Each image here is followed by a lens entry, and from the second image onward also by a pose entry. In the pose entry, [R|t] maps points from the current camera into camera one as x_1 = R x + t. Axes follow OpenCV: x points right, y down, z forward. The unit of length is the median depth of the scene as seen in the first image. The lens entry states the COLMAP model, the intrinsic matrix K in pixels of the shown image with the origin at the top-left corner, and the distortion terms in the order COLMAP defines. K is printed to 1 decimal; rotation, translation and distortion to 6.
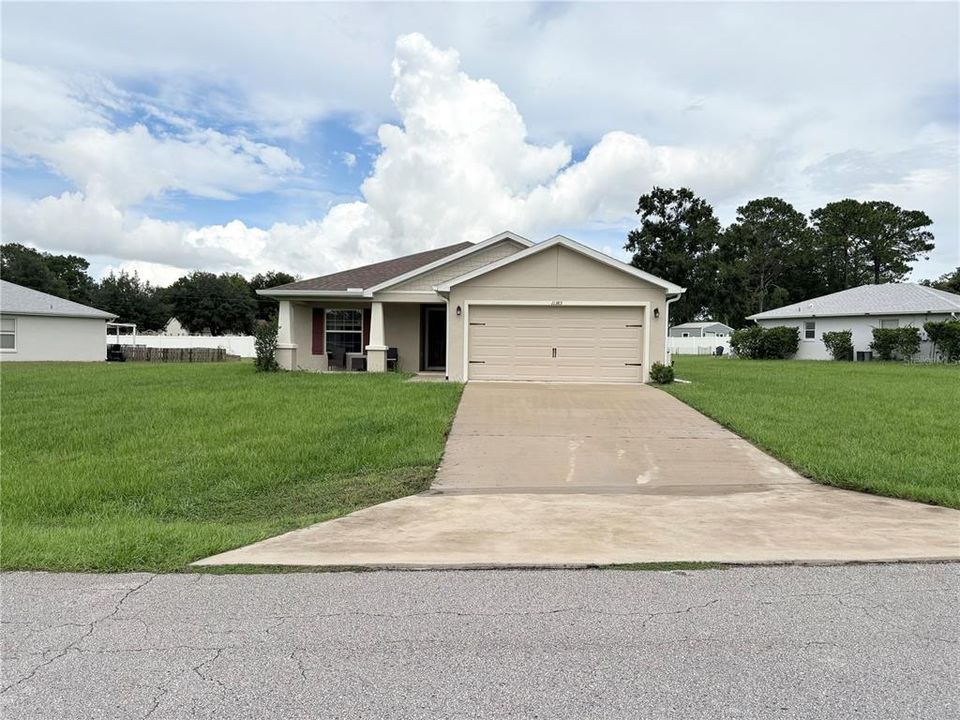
lens RADIAL K [[743.0, 0, 480.0], [0, 743.0, 360.0], [0, 0, 1]] dist [0.009318, 0.006648]
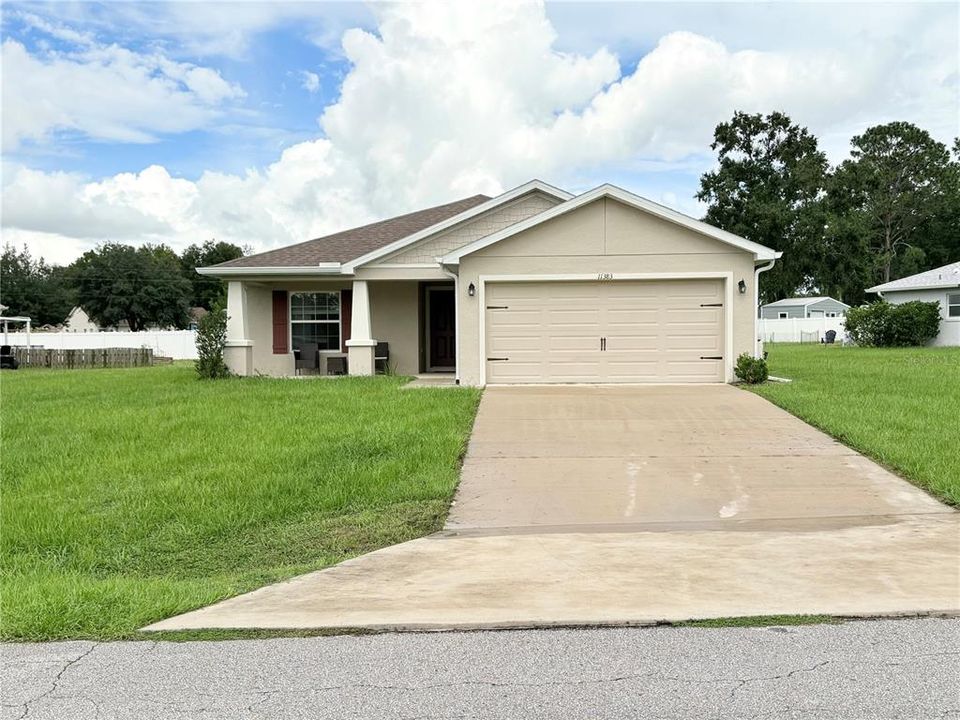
lens RADIAL K [[1034.9, 0, 480.0], [0, 1034.9, 360.0], [0, 0, 1]] dist [0.009344, 0.001180]
pose [[0.999641, -0.021328, -0.016238, -0.005452], [0.021380, 0.999767, 0.003041, -0.000007], [0.016169, -0.003388, 0.999864, -0.024748]]
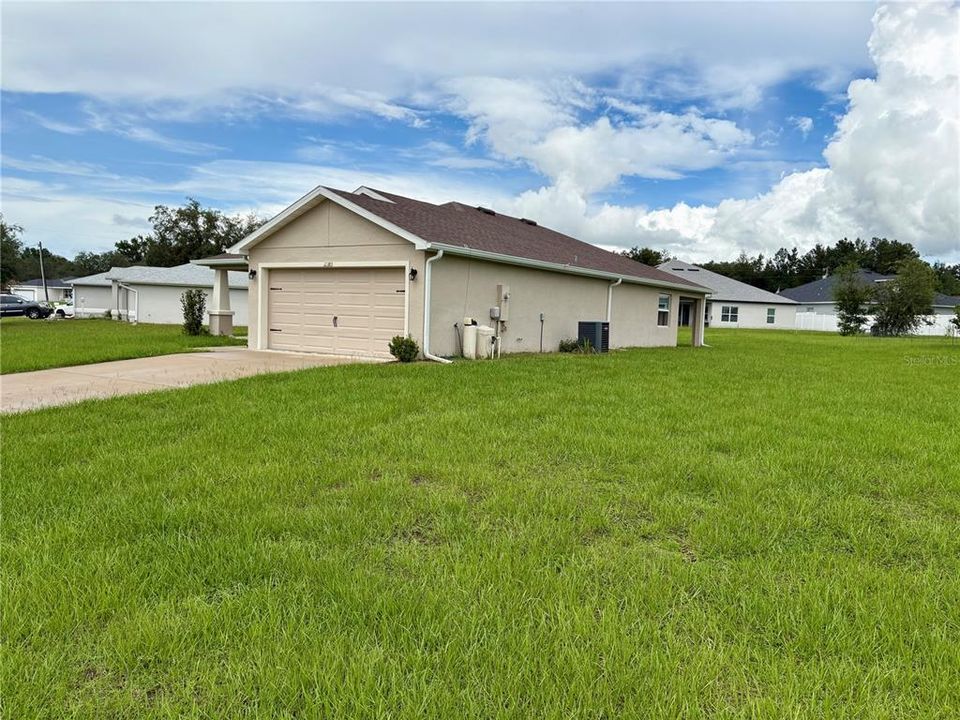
lens RADIAL K [[722.1, 0, 480.0], [0, 722.1, 360.0], [0, 0, 1]] dist [0.226733, -0.329805]
pose [[0.835270, 0.047703, -0.547767, 0.700257], [-0.031826, 0.998754, 0.038447, -0.002864], [0.548918, -0.014680, 0.835747, 0.356504]]
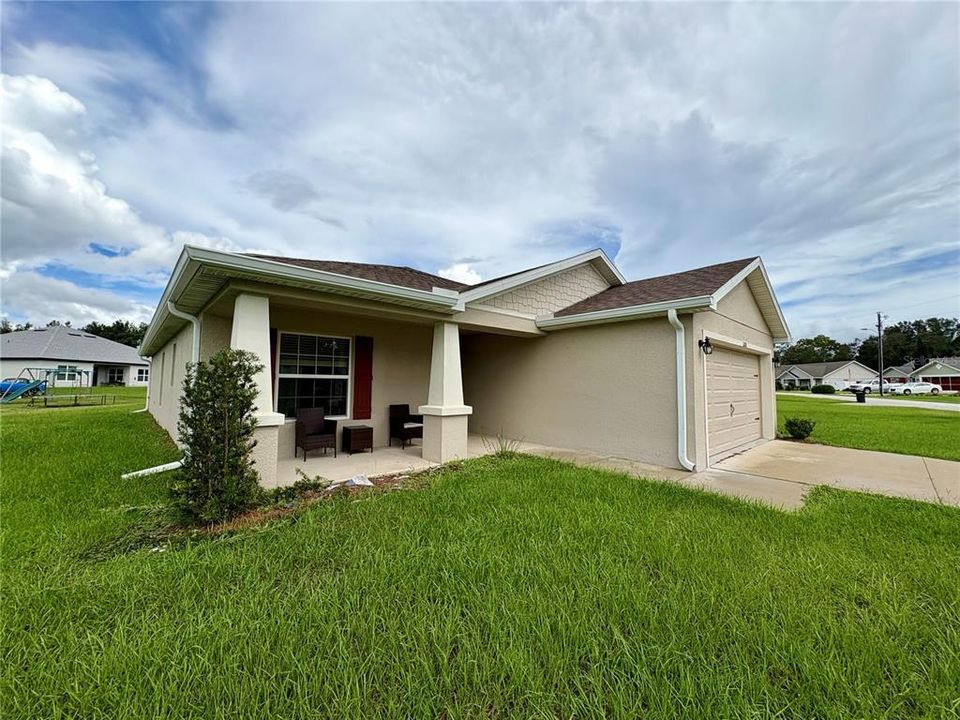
lens RADIAL K [[383.2, 0, 480.0], [0, 383.2, 360.0], [0, 0, 1]] dist [0.000041, -0.000003]
pose [[0.693501, 0.037608, 0.719473, -0.354365], [0.012754, 0.997839, -0.064452, -0.037512], [-0.720343, 0.053874, 0.691523, 0.879965]]
